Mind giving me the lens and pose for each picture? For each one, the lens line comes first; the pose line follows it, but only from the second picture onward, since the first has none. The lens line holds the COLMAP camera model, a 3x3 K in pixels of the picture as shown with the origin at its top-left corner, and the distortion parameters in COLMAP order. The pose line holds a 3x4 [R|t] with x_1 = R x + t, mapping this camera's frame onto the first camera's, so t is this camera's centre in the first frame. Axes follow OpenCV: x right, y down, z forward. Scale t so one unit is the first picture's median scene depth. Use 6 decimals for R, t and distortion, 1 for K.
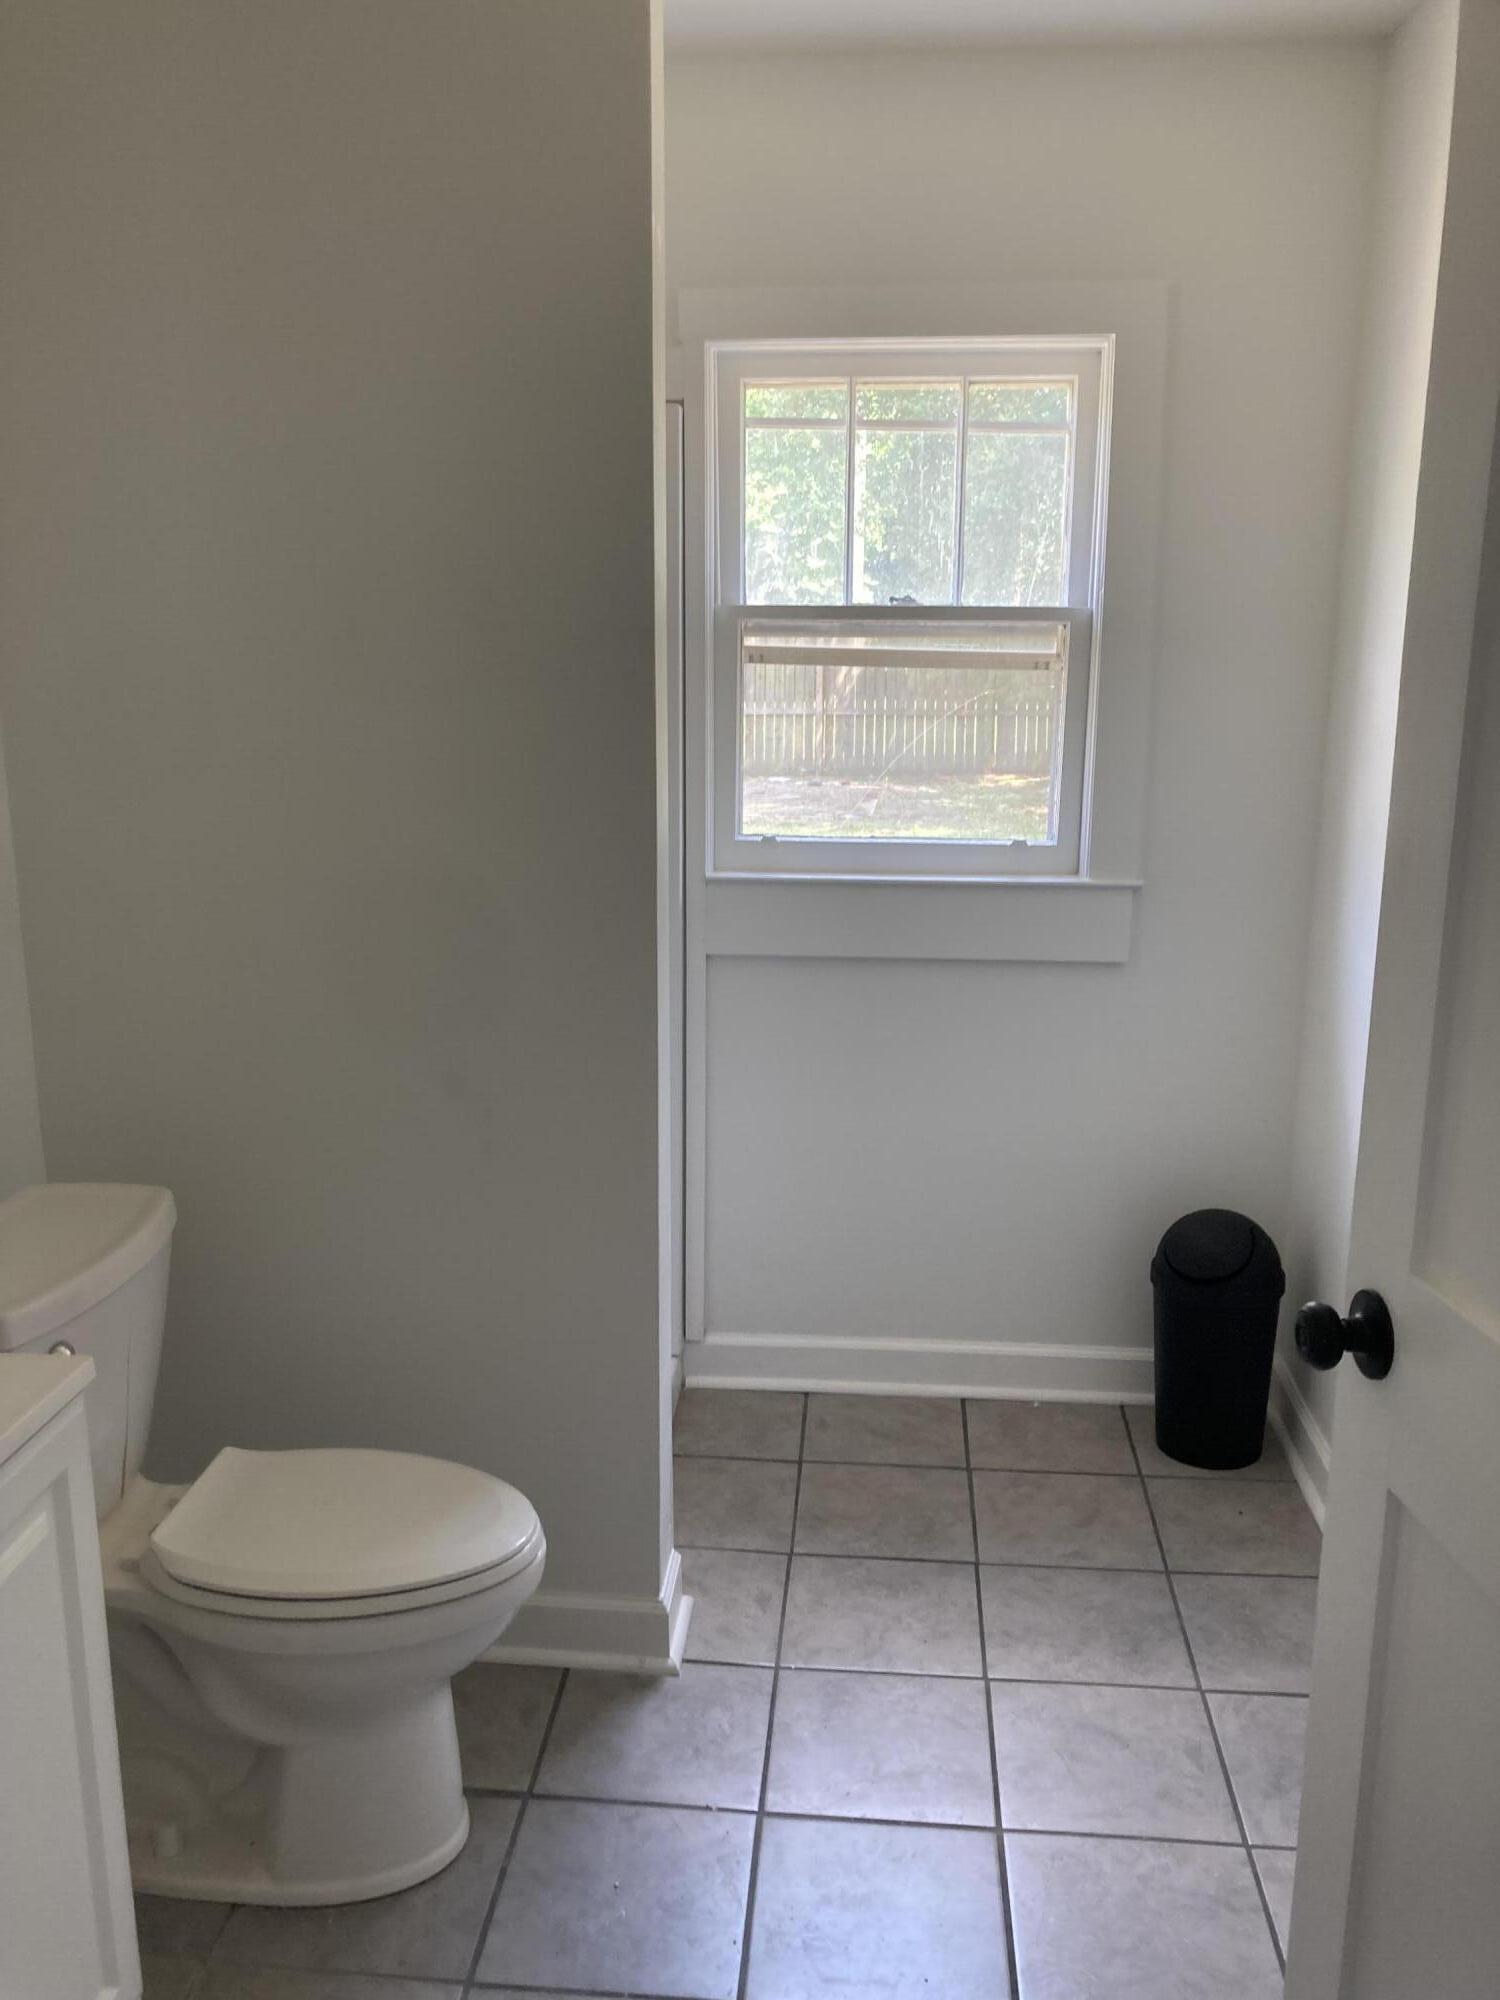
lens RADIAL K [[1628.0, 0, 756.2], [0, 1628.0, 1005.1], [0, 0, 1]] dist [-0.008474, -0.005700]
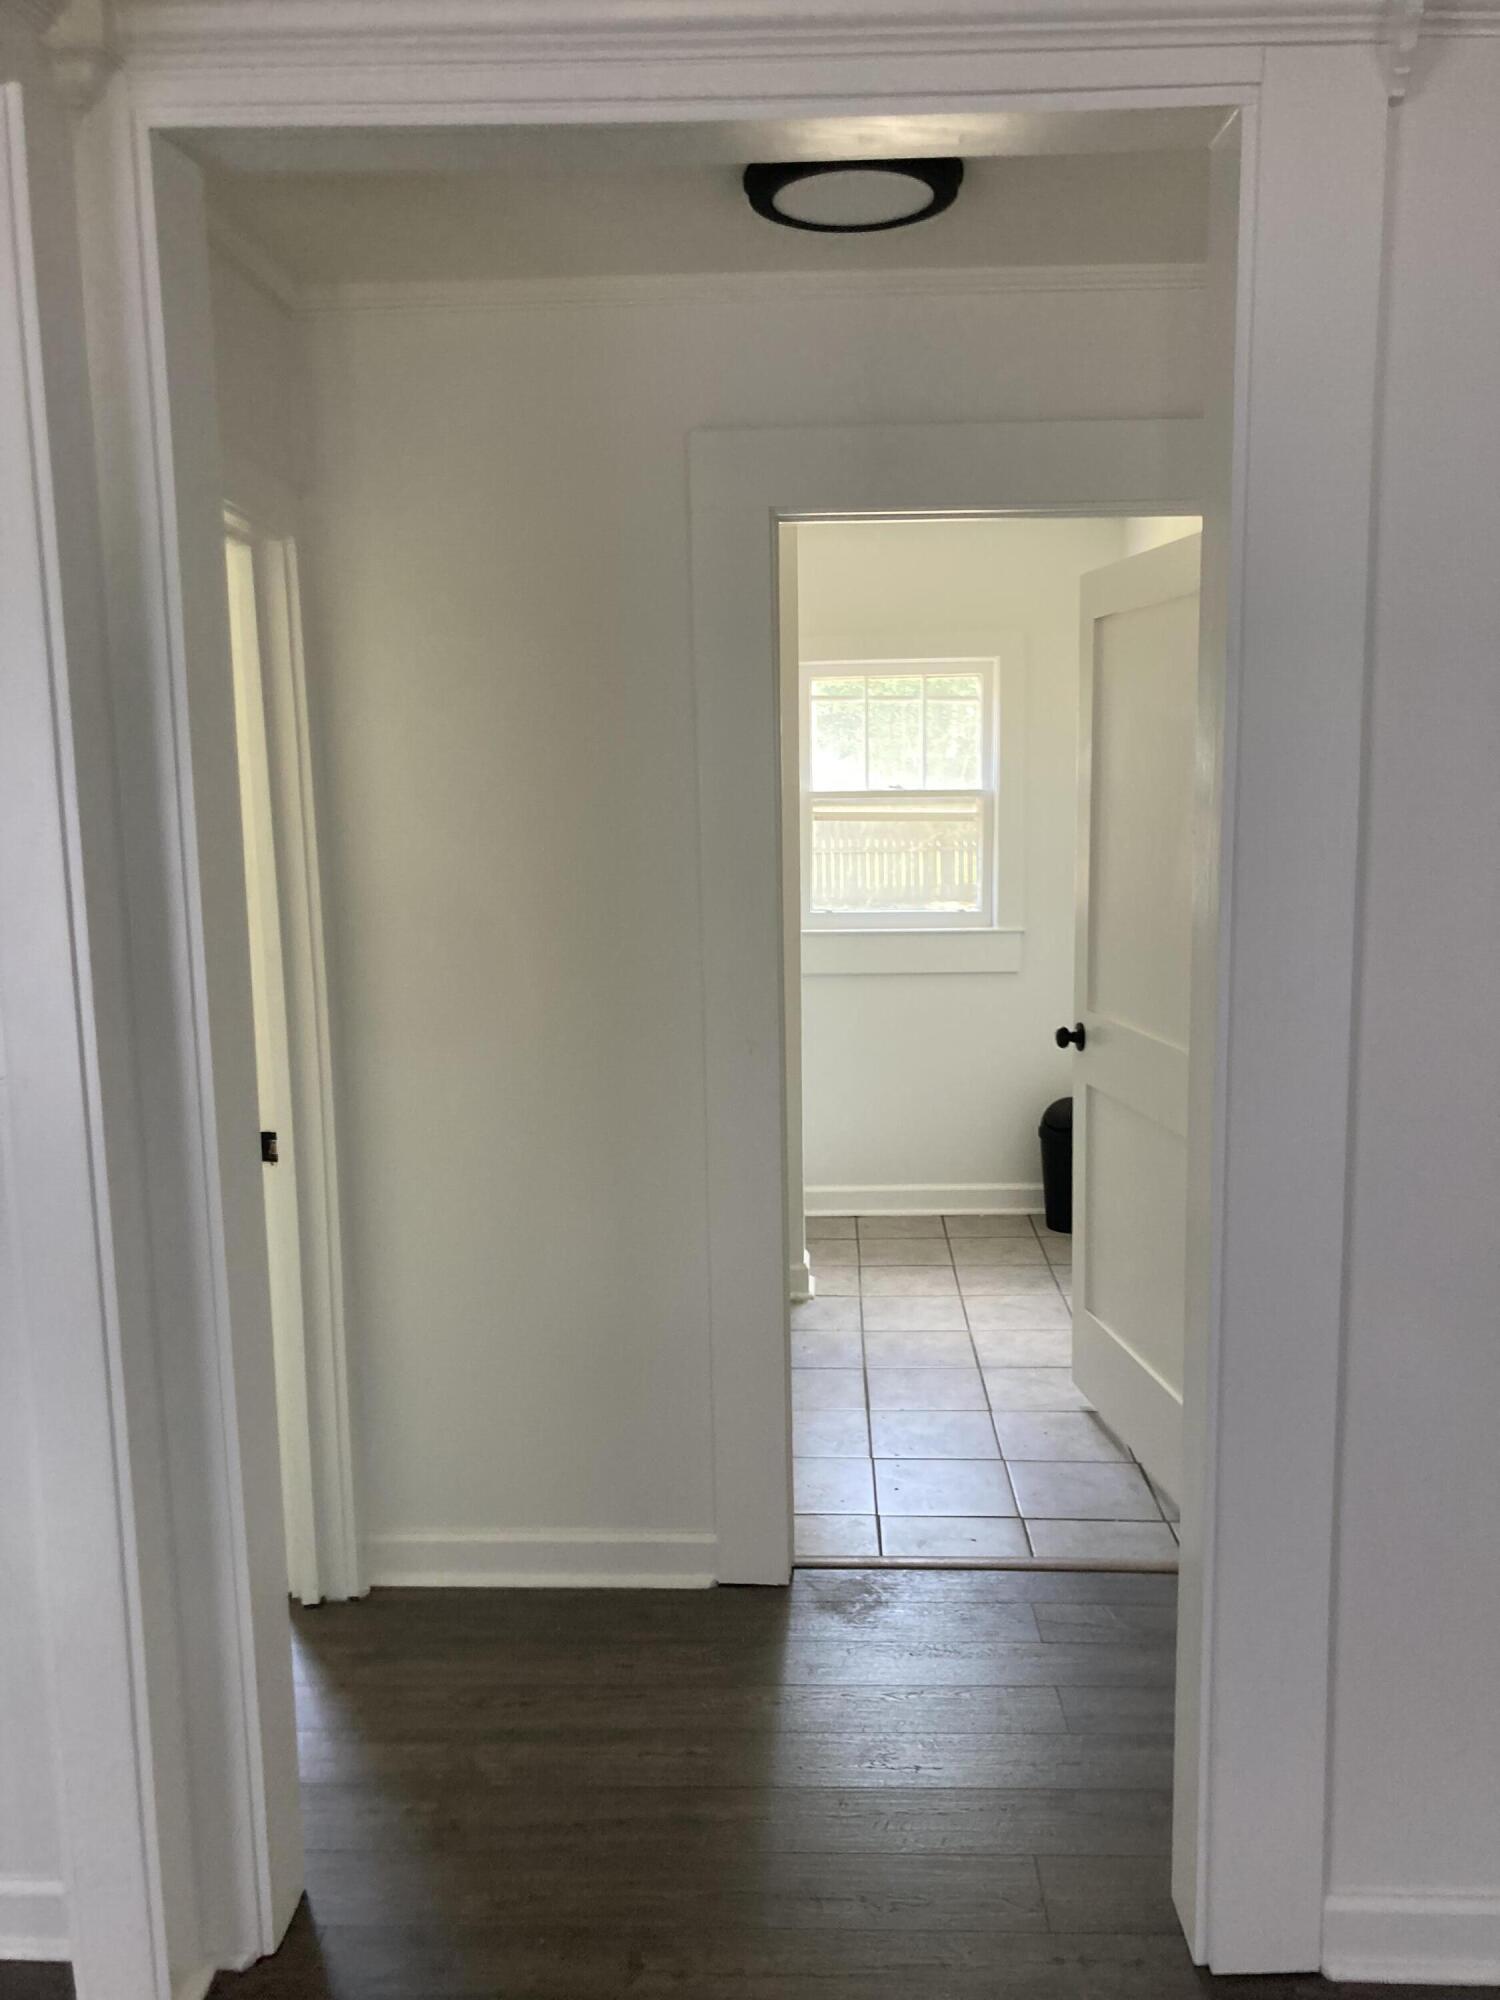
lens RADIAL K [[1628.0, 0, 747.2], [0, 1628.0, 999.9], [0, 0, 1]] dist [-0.008474, -0.005700]
pose [[0.999343, -0.023769, 0.027345, -0.146512], [0.026097, 0.995762, -0.088183, 0.169323], [-0.025133, 0.088839, 0.995729, -0.901359]]
